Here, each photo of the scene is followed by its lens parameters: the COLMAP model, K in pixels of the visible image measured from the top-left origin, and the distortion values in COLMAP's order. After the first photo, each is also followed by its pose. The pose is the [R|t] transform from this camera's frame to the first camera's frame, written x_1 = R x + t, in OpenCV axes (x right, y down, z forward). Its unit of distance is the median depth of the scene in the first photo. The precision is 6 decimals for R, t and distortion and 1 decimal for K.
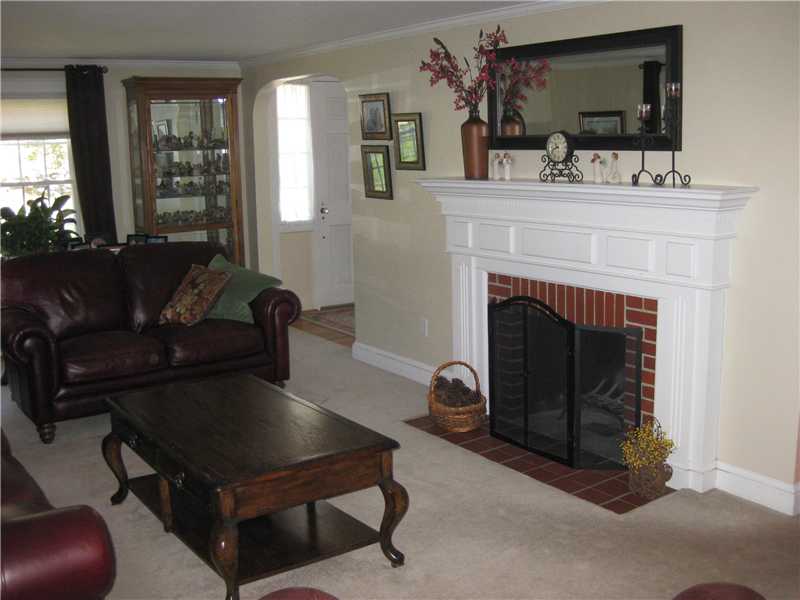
lens RADIAL K [[891.3, 0, 400.0], [0, 891.3, 300.0], [0, 0, 1]] dist [-0.020460, -0.008424]
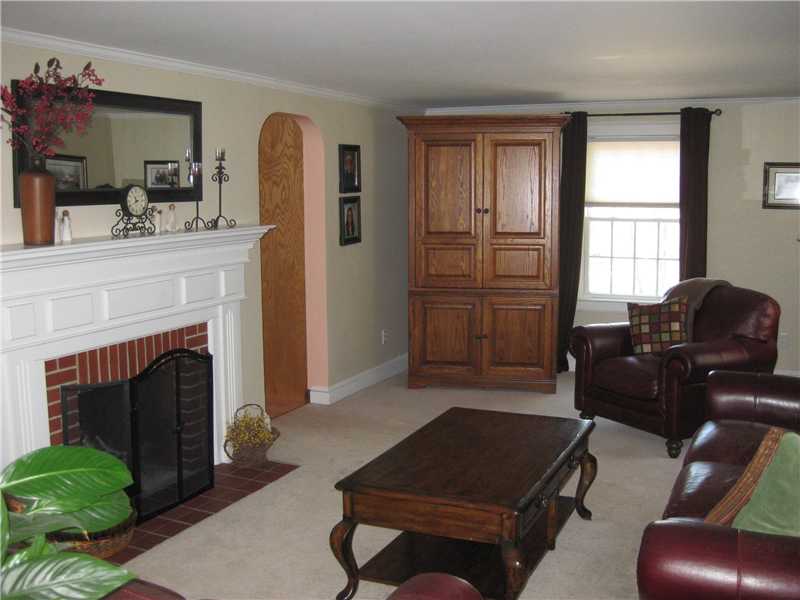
lens RADIAL K [[891.3, 0, 400.0], [0, 891.3, 300.0], [0, 0, 1]] dist [-0.020460, -0.008424]
pose [[-0.488370, -0.105735, 0.866207, -0.837479], [0.163055, 0.964093, 0.209614, -0.225514], [-0.857268, 0.243608, -0.453593, 1.225802]]
